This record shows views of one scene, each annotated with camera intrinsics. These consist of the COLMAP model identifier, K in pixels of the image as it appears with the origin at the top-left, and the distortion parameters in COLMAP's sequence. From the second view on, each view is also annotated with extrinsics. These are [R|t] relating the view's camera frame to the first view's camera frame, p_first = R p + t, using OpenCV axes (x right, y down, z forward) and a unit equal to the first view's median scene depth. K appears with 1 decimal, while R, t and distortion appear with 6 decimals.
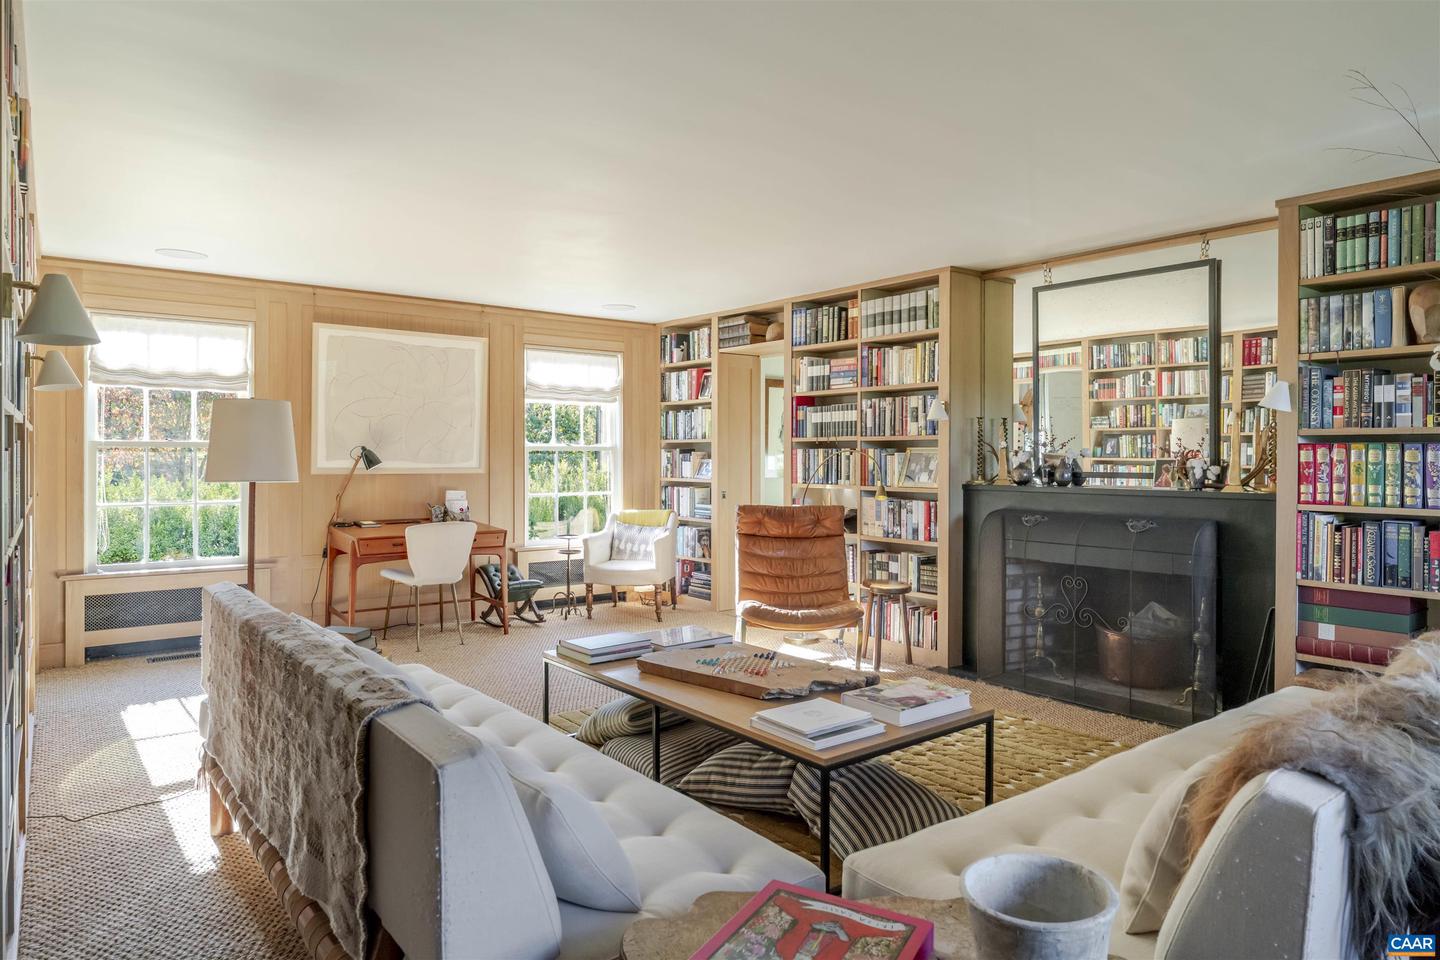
lens RADIAL K [[875.0, 0, 716.8], [0, 875.0, 469.3], [0, 0, 1]] dist [-0.000574, 0.000492]
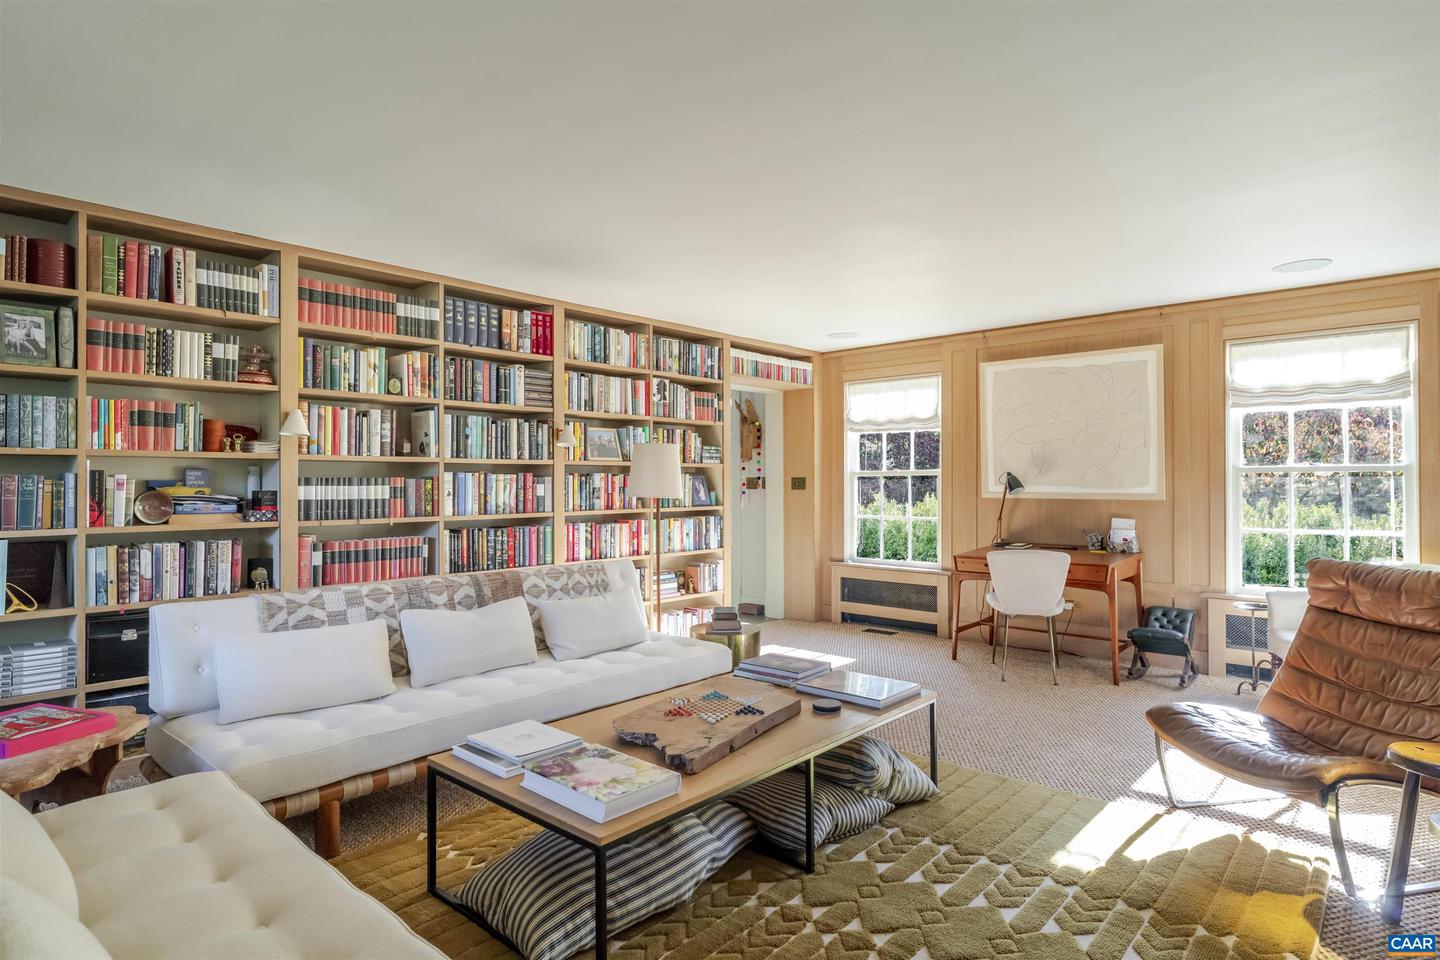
lens RADIAL K [[791.6, 0, 716.8], [0, 791.6, 481.3], [0, 0, 1]] dist [-0.000029, -0.000260]
pose [[0.183325, -0.004009, -0.983044, 0.480889], [-0.008332, 0.999949, -0.005632, -0.006656], [0.983017, 0.009224, 0.183282, 0.476420]]
